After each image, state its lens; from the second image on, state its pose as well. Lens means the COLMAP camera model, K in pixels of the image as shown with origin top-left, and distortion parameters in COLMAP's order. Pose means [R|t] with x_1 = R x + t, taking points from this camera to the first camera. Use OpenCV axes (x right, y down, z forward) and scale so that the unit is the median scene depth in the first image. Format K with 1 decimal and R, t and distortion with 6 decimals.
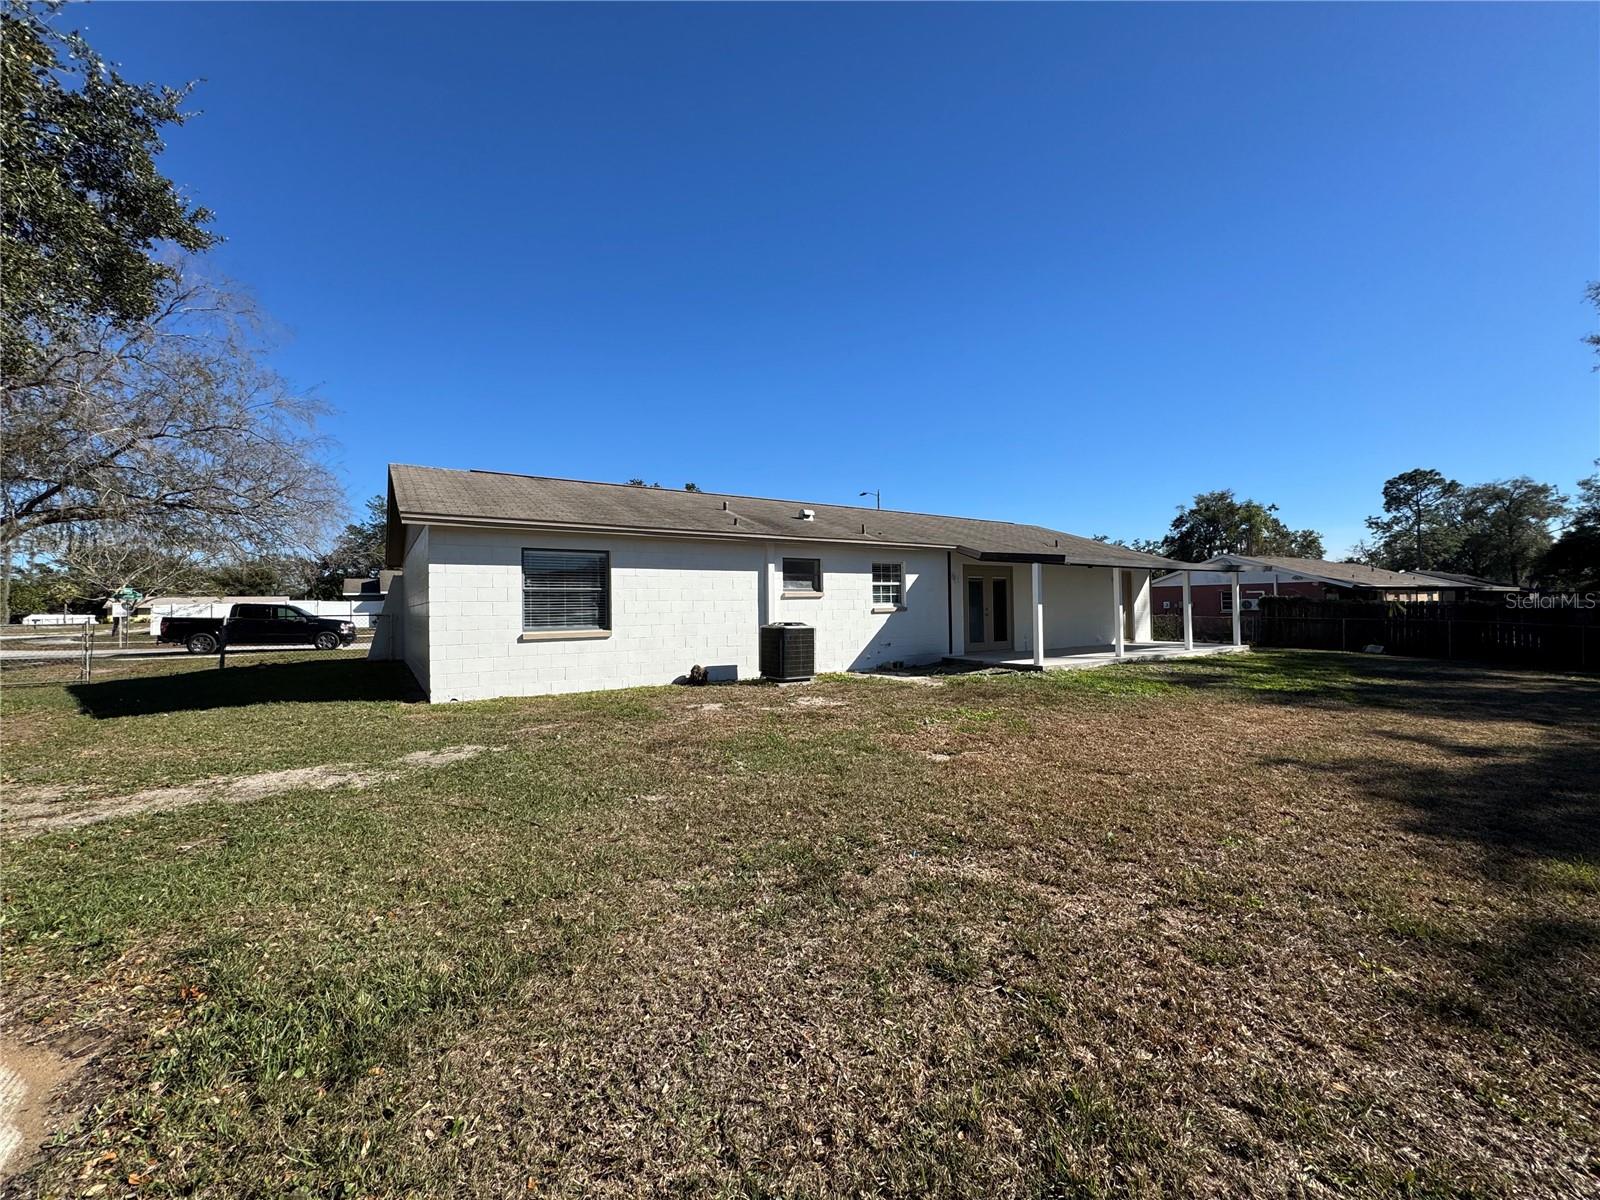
lens RADIAL K [[639.3, 0, 800.2], [0, 639.3, 599.6], [0, 0, 1]] dist [-0.009928, 0.001013]
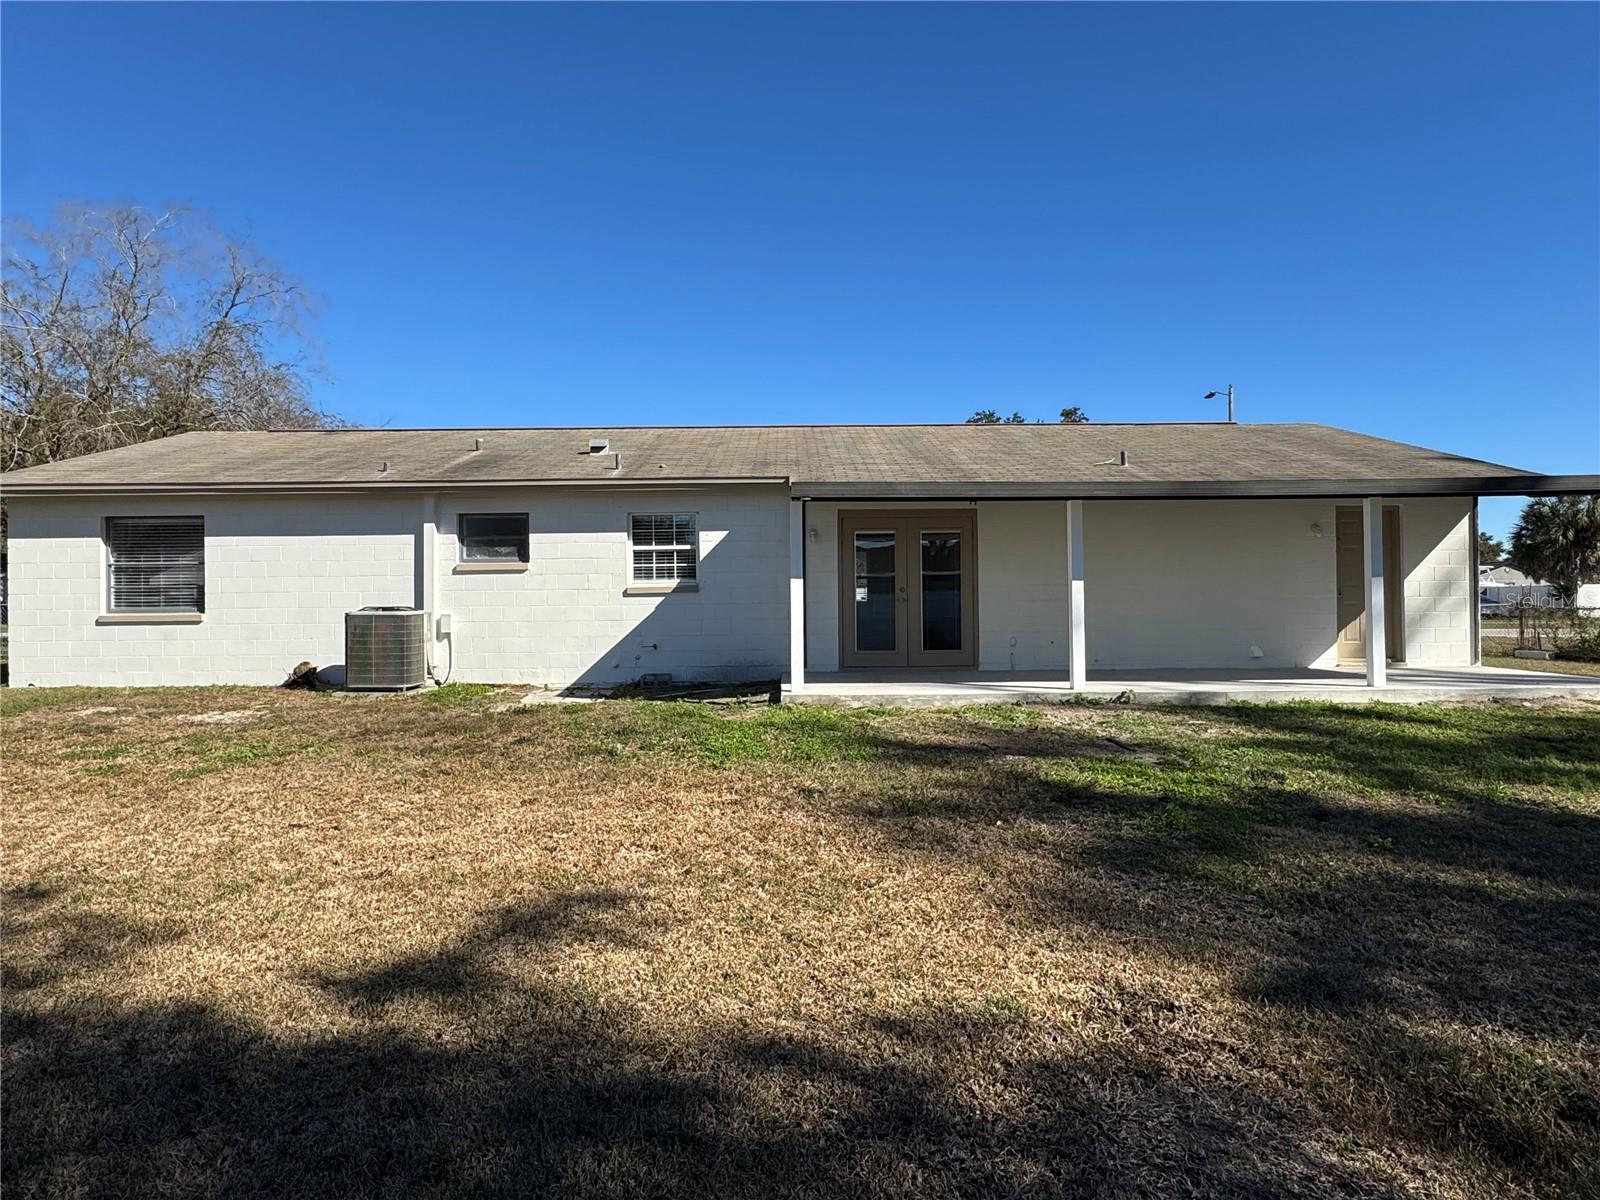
lens RADIAL K [[904.4, 0, 800.8], [0, 904.4, 600.9], [0, 0, 1]] dist [-0.006393, -0.003031]
pose [[0.837188, 0.005868, -0.546884, 0.738488], [0.004228, 0.999843, 0.017199, 0.011989], [0.546899, -0.016711, 0.837032, 0.352630]]
